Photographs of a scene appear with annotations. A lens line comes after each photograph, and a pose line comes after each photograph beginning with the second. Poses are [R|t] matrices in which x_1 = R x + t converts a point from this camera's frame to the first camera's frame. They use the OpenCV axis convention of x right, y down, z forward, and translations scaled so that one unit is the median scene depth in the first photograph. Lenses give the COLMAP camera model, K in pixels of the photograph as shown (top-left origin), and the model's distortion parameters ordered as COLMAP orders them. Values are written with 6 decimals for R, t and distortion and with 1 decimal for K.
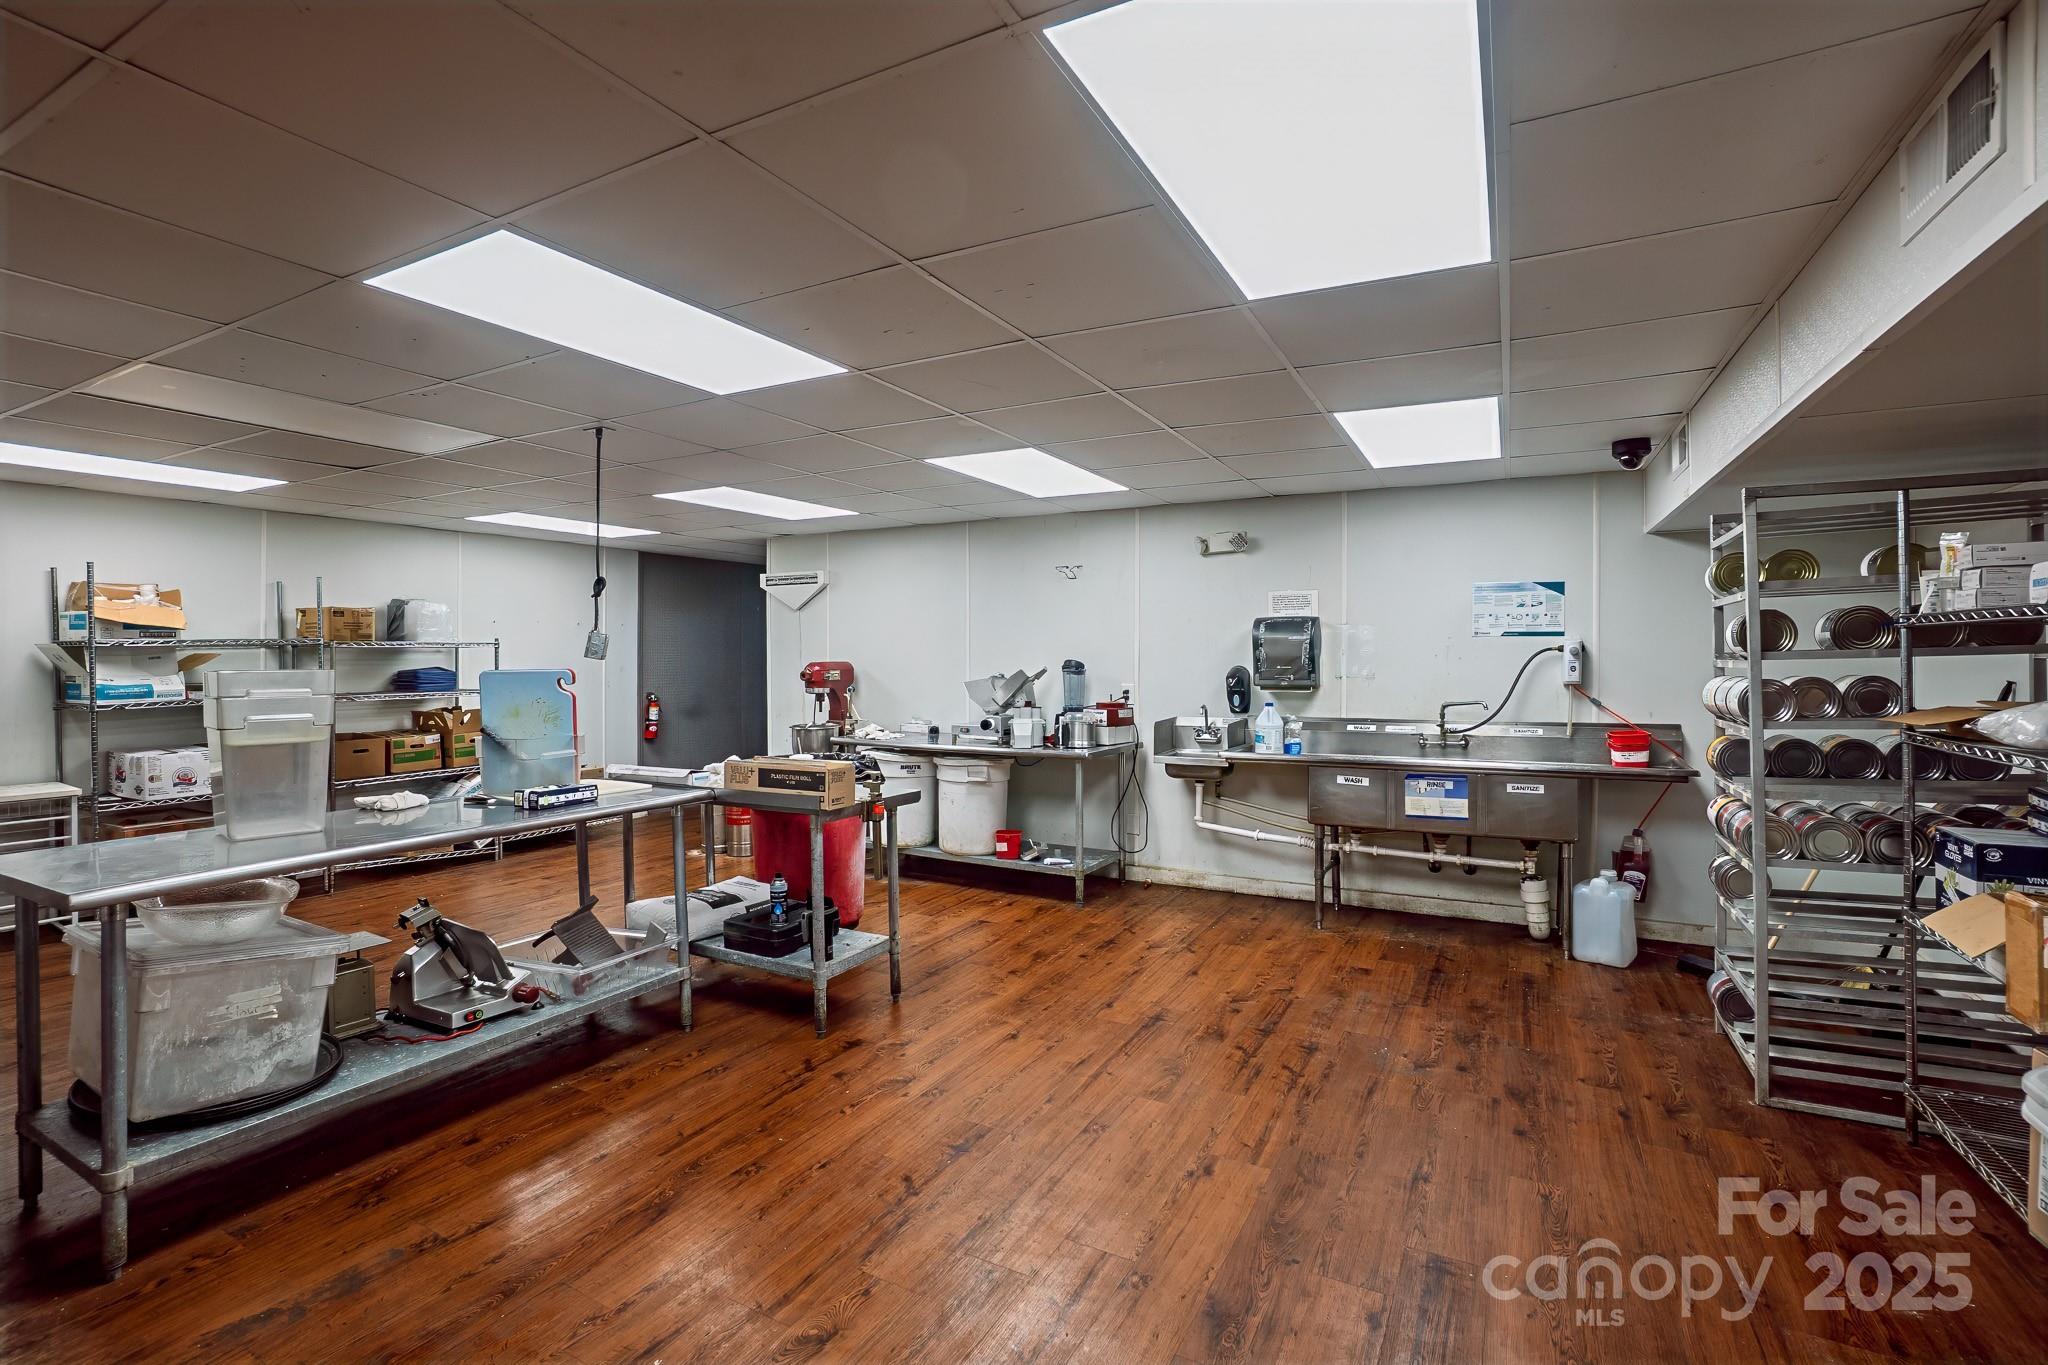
lens RADIAL K [[933.8, 0, 1020.0], [0, 933.8, 650.9], [0, 0, 1]] dist [-0.061152, 0.024581]
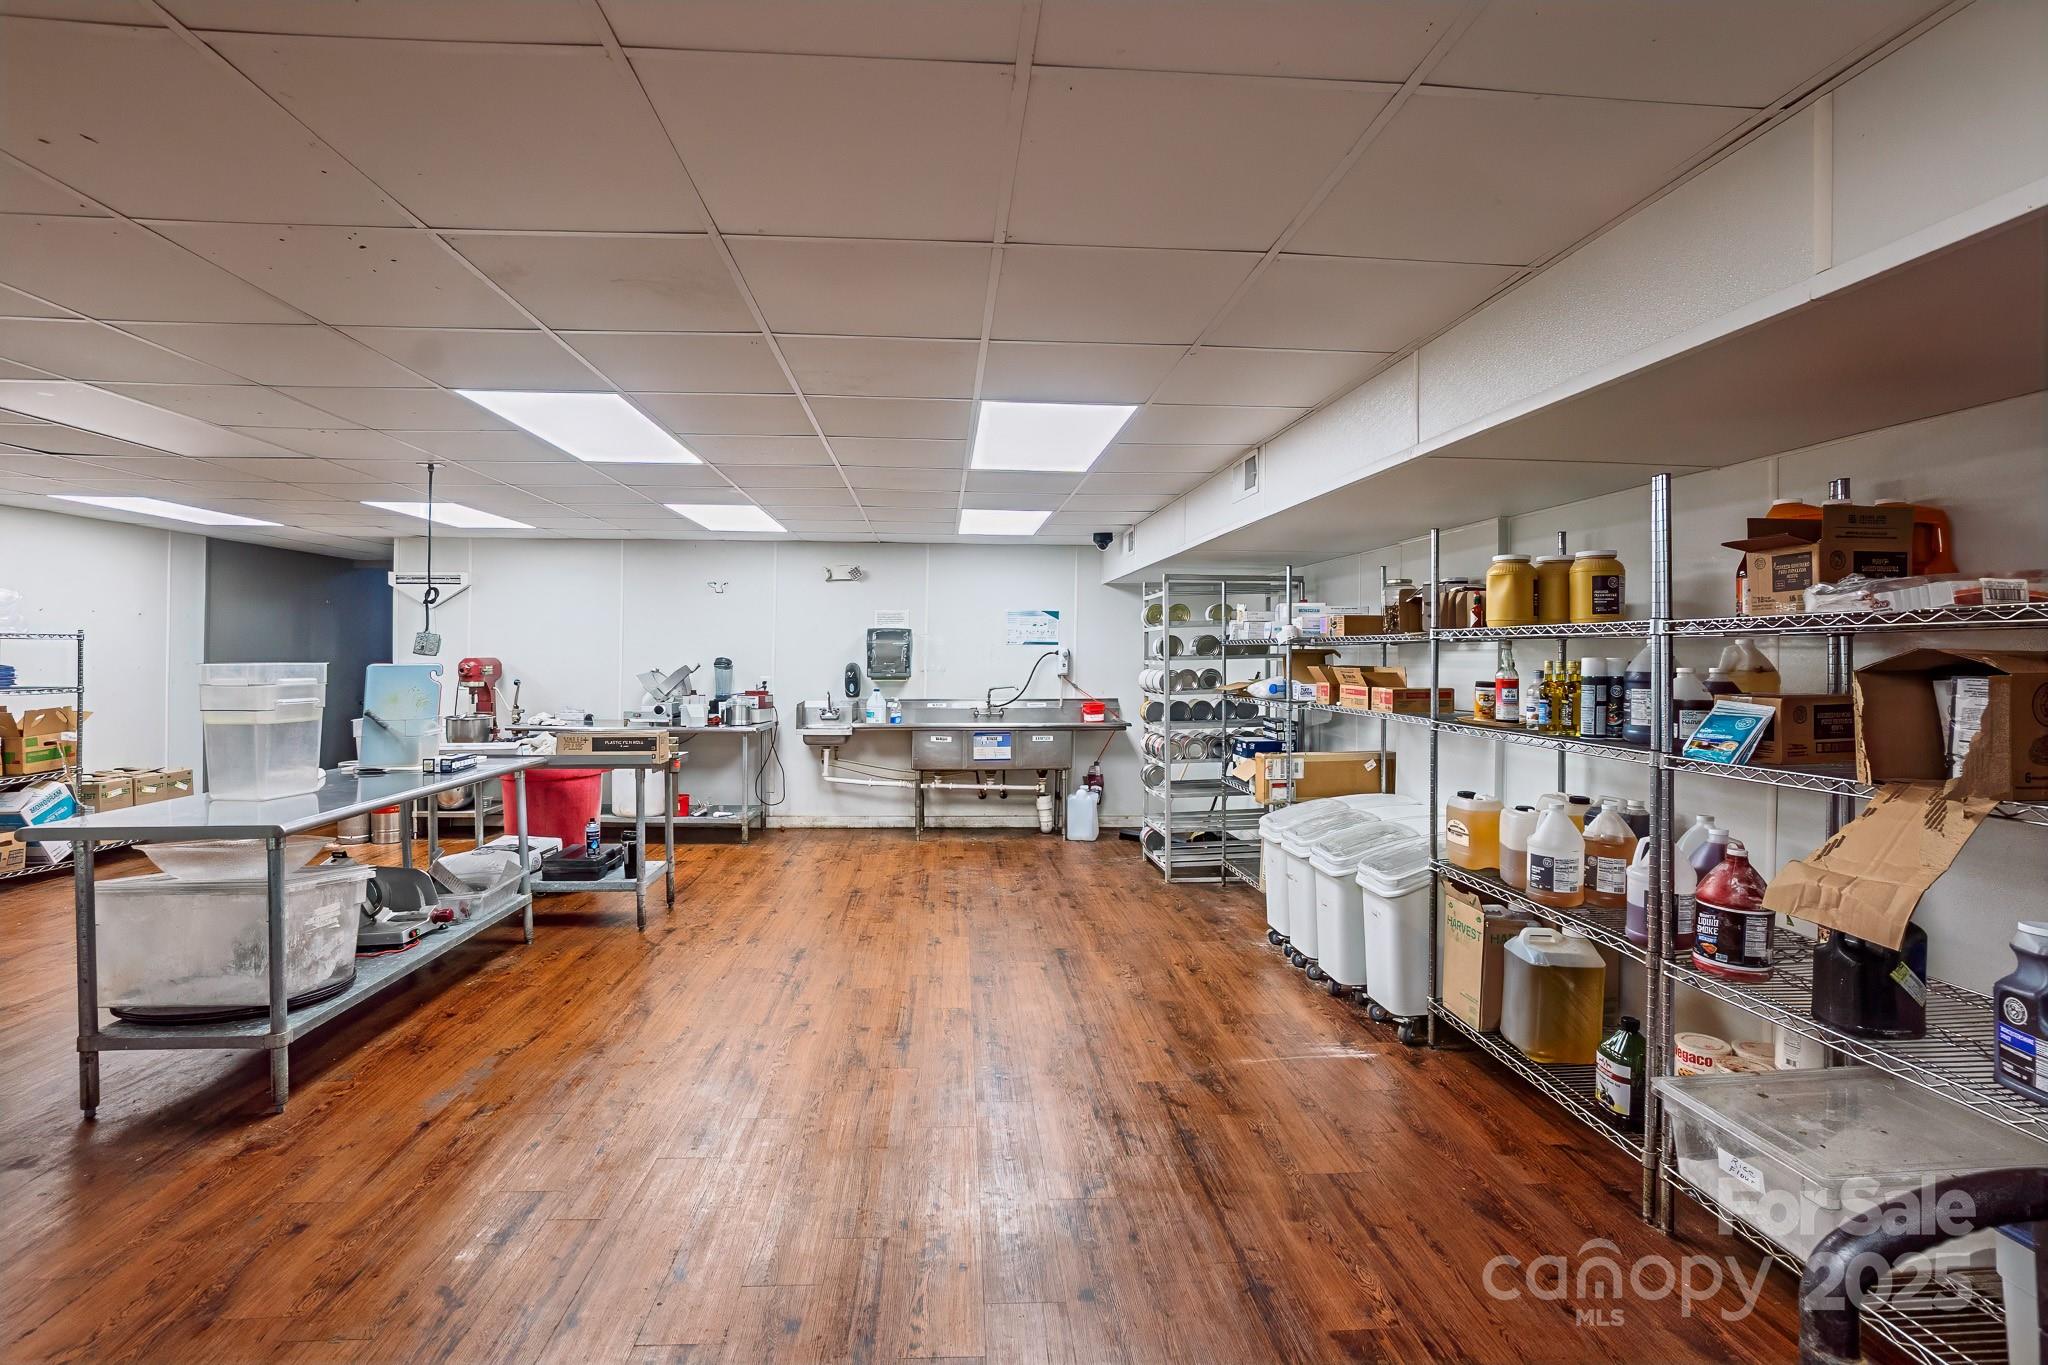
lens RADIAL K [[933.8, 0, 1020.0], [0, 933.8, 650.9], [0, 0, 1]] dist [-0.061152, 0.024581]
pose [[0.832776, 0.009974, 0.553520, -0.386810], [-0.011290, 0.999936, -0.001033, -0.003357], [-0.553495, -0.005389, 0.832835, -0.344896]]
